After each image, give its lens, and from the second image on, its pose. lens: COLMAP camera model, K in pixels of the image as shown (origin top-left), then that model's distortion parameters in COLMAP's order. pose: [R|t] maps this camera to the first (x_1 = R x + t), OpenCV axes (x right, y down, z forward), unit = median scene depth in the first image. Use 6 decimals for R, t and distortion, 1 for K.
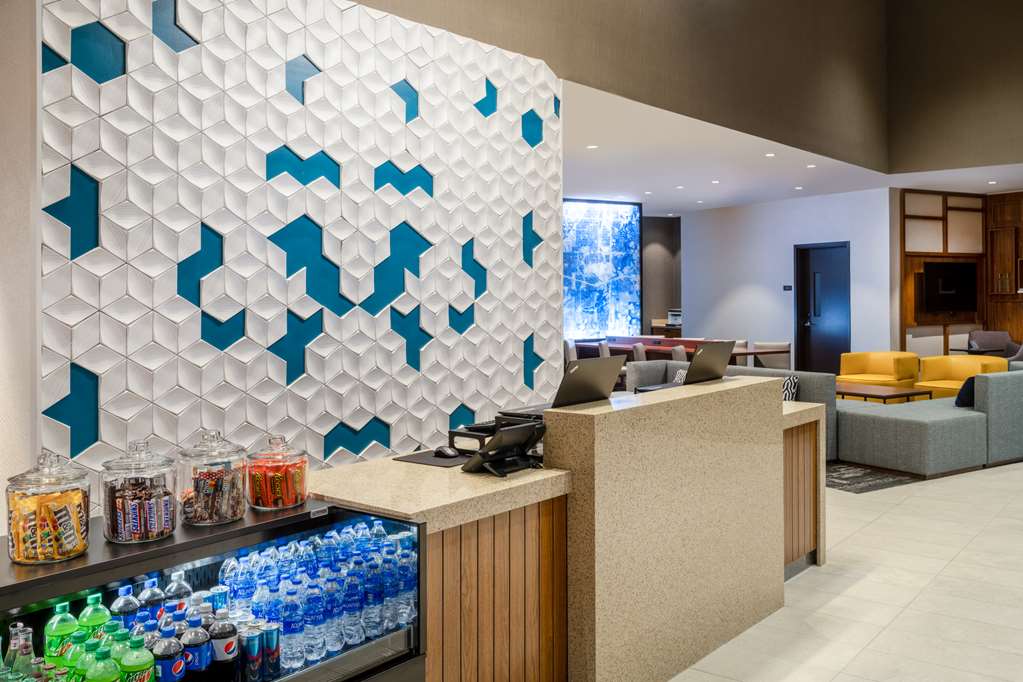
lens RADIAL K [[917.1, 0, 511.5], [0, 917.1, 341.0], [0, 0, 1]] dist [-0.006945, -0.004634]
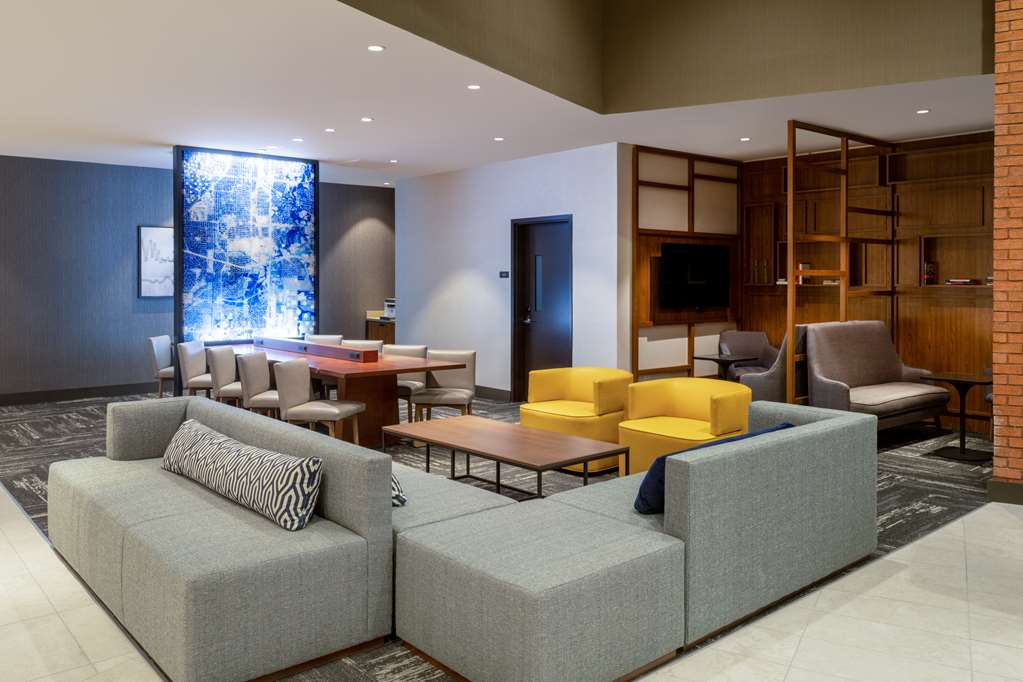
lens RADIAL K [[793.6, 0, 510.6], [0, 793.6, 324.6], [0, 0, 1]] dist [-0.003399, -0.001374]
pose [[0.986579, 0.002640, 0.163266, 0.201943], [-0.003821, 0.999969, 0.006916, -0.020385], [-0.163243, -0.007447, 0.986558, 0.338995]]
